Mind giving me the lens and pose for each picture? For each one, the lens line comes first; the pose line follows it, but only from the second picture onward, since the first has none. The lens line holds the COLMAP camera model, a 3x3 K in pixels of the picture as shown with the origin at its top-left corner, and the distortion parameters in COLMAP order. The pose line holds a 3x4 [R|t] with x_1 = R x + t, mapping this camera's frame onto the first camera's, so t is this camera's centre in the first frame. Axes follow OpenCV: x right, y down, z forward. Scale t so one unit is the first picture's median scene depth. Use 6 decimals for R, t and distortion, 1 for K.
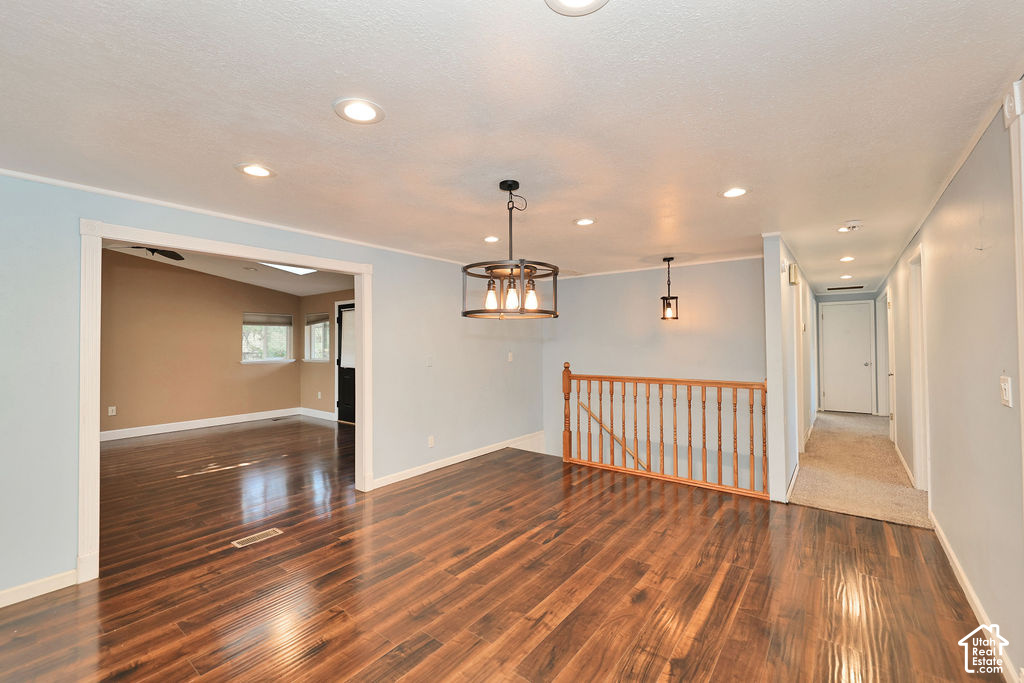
lens RADIAL K [[428.3, 0, 515.2], [0, 428.3, 341.3], [0, 0, 1]] dist [-0.000018, 0.000012]
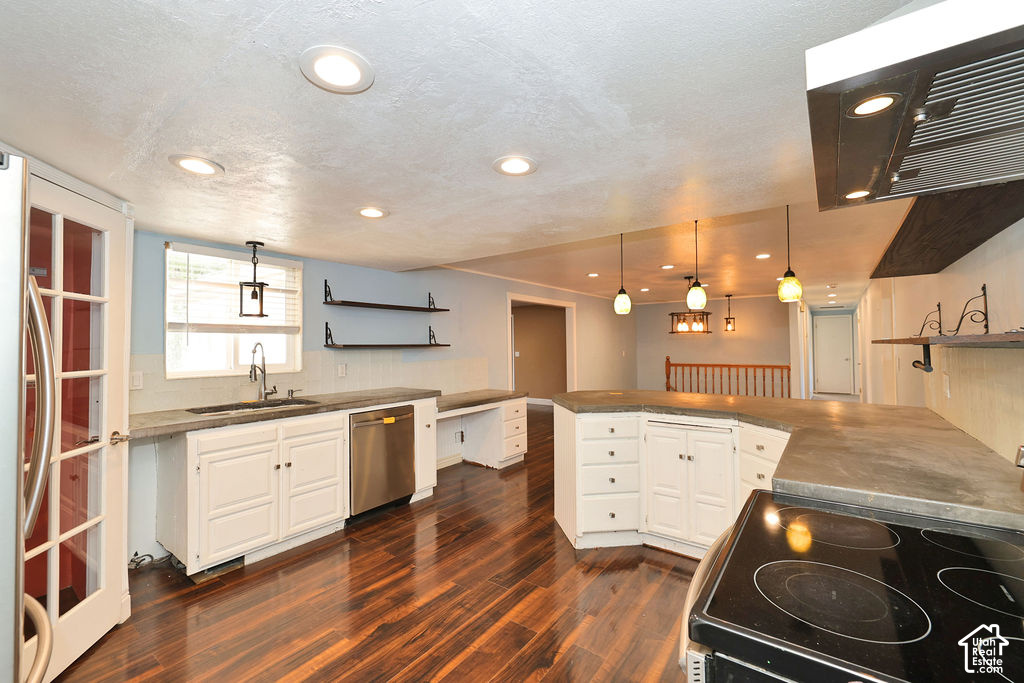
lens RADIAL K [[428.3, 0, 504.1], [0, 428.3, 339.8], [0, 0, 1]] dist [-0.000018, 0.000012]
pose [[0.999993, -0.003153, 0.001805, -0.553739], [0.003173, 0.999931, -0.011347, 0.001470], [-0.001769, 0.011352, 0.999934, -0.722059]]
